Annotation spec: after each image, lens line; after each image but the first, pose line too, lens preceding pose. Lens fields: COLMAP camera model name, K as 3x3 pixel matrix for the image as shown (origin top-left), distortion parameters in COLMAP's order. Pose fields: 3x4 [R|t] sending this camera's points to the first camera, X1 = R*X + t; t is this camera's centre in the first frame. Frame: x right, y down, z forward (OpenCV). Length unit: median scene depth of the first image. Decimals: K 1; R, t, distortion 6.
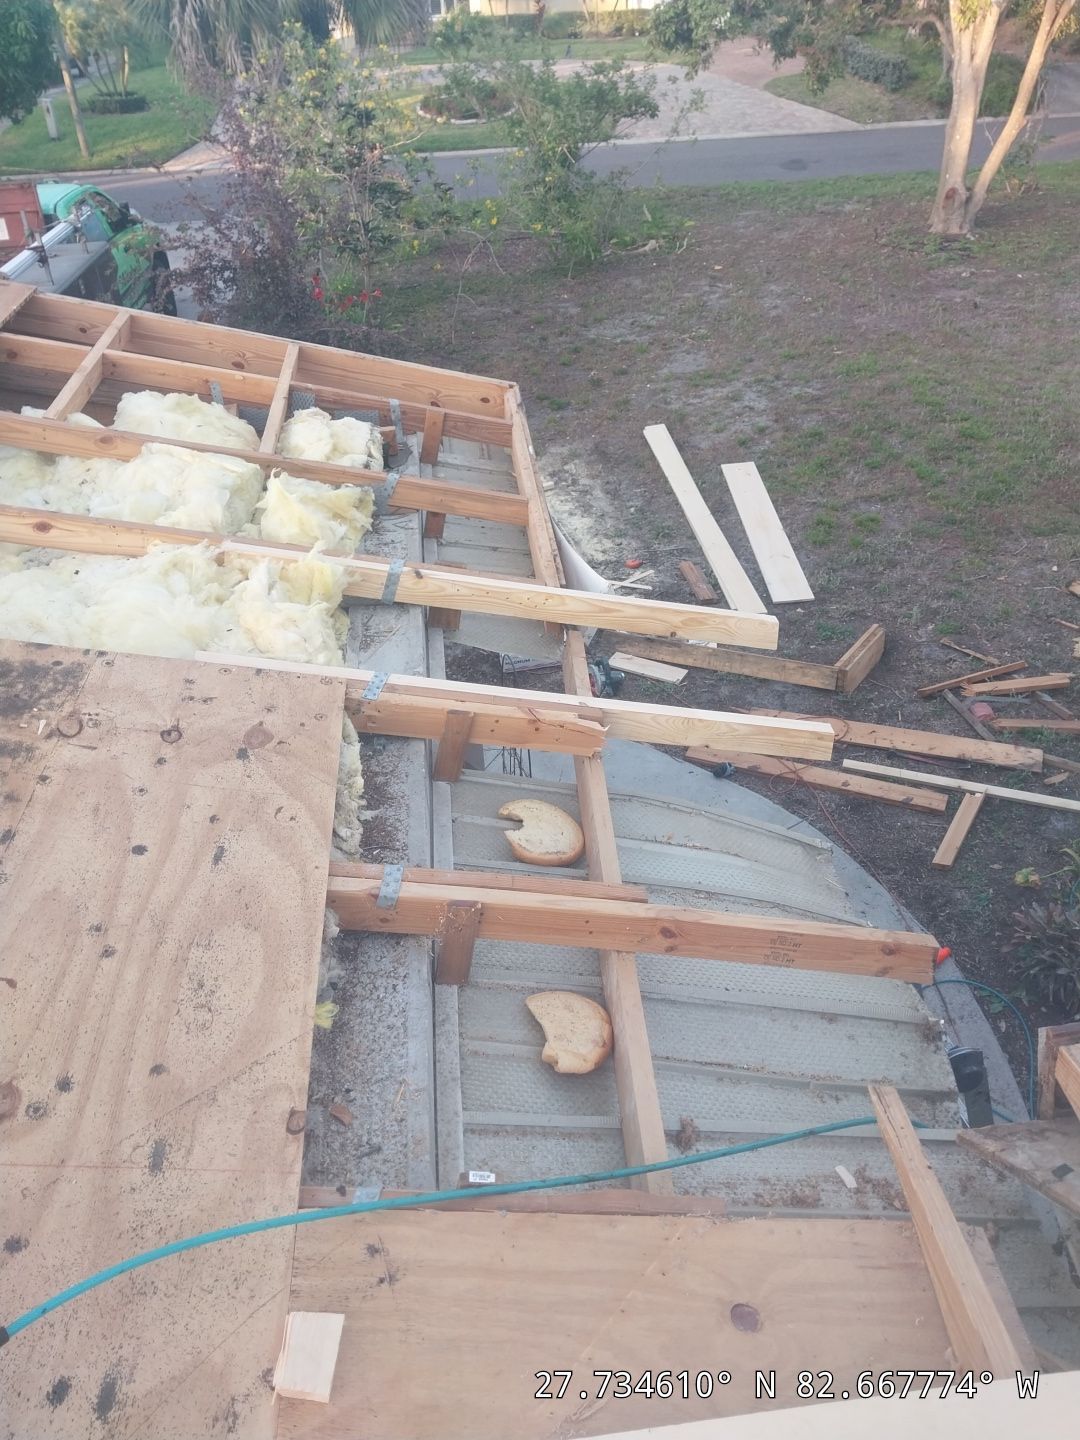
lens RADIAL K [[1175.4, 0, 540.6], [0, 1175.4, 720.9], [0, 0, 1]] dist [0.012292, 0.022949]
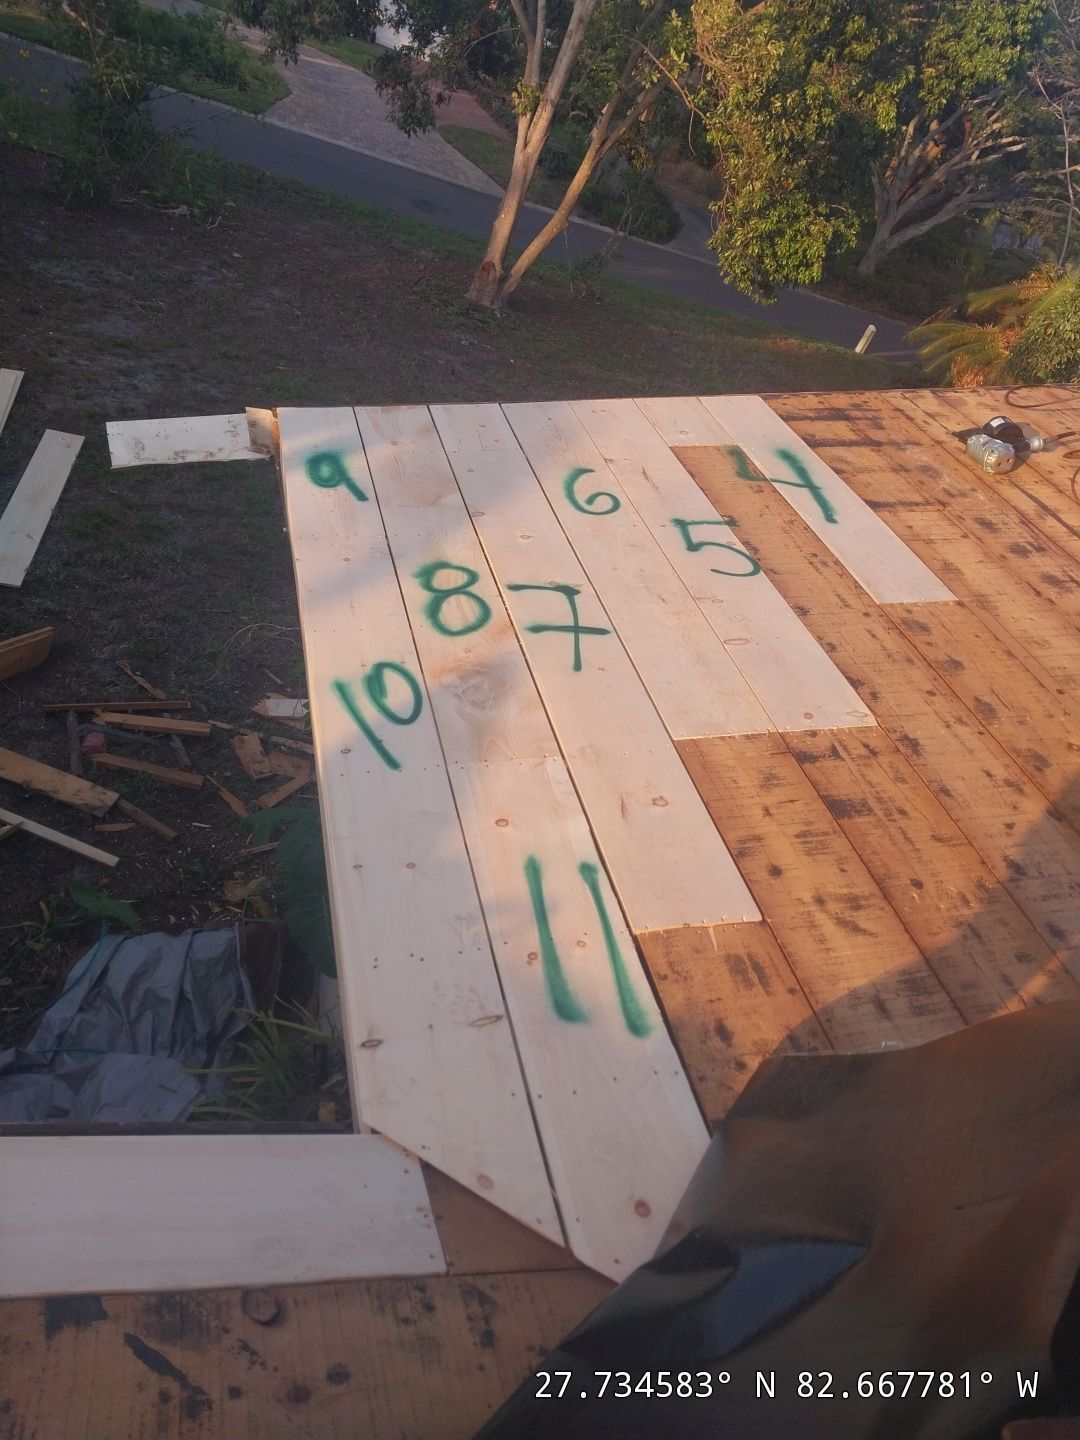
lens RADIAL K [[1175.4, 0, 537.2], [0, 1175.4, 721.8], [0, 0, 1]] dist [0.012292, 0.022949]
pose [[0.930300, 0.226001, 0.288903, 0.416588], [-0.220668, 0.973996, -0.051355, -0.050723], [-0.292996, -0.015976, 0.955980, 0.030819]]
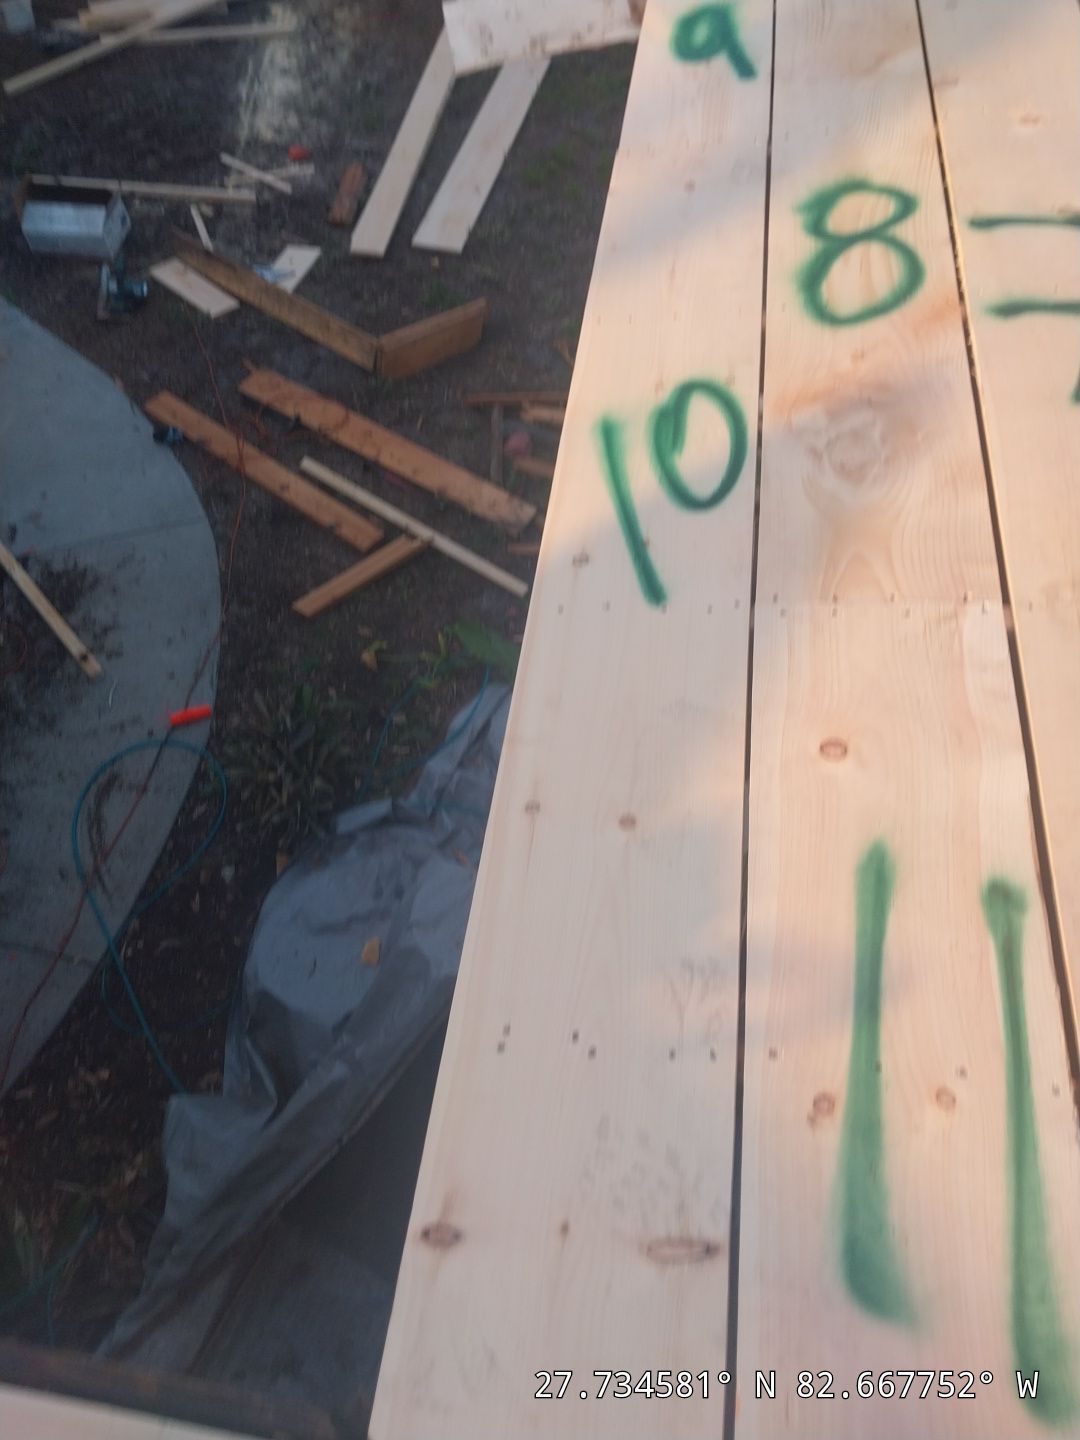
lens RADIAL K [[1286.6, 0, 490.5], [0, 1286.6, 725.0], [0, 0, 1]] dist [0.038378, -0.077450]
pose [[0.960751, 0.267095, -0.074956, 0.460204], [-0.236134, 0.929184, 0.284355, -0.071087], [0.145597, -0.255495, 0.955784, 0.137190]]
